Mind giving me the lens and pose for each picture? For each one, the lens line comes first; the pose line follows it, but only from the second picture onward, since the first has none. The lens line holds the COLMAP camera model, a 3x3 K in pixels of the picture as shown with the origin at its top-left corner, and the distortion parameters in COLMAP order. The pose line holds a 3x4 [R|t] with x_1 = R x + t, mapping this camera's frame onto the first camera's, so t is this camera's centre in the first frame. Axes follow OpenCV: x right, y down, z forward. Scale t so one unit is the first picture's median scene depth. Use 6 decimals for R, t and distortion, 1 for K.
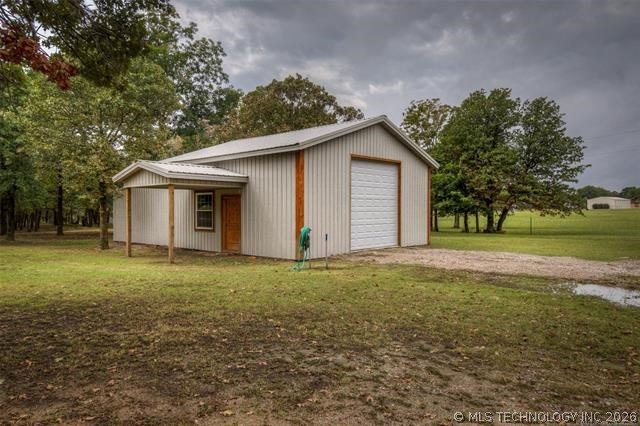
lens RADIAL K [[450.9, 0, 320.4], [0, 450.9, 213.5], [0, 0, 1]] dist [0.002255, 0.000332]
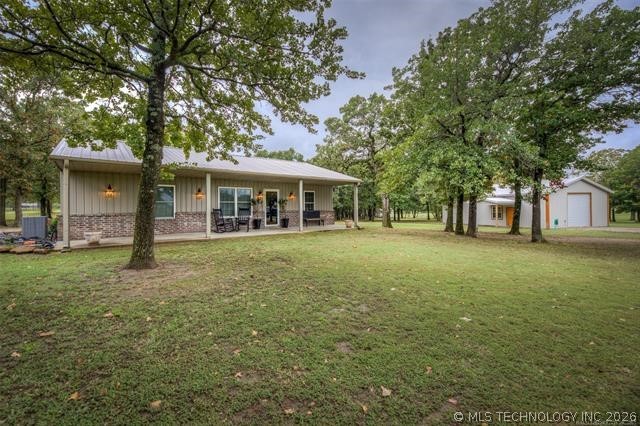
lens RADIAL K [[266.7, 0, 320.7], [0, 266.7, 210.7], [0, 0, 1]] dist [-0.001753, -0.000216]
pose [[0.831419, -0.007927, -0.555589, -0.241597], [0.007113, 0.999968, -0.003623, -0.016521], [0.555600, -0.000940, 0.831449, -1.019993]]
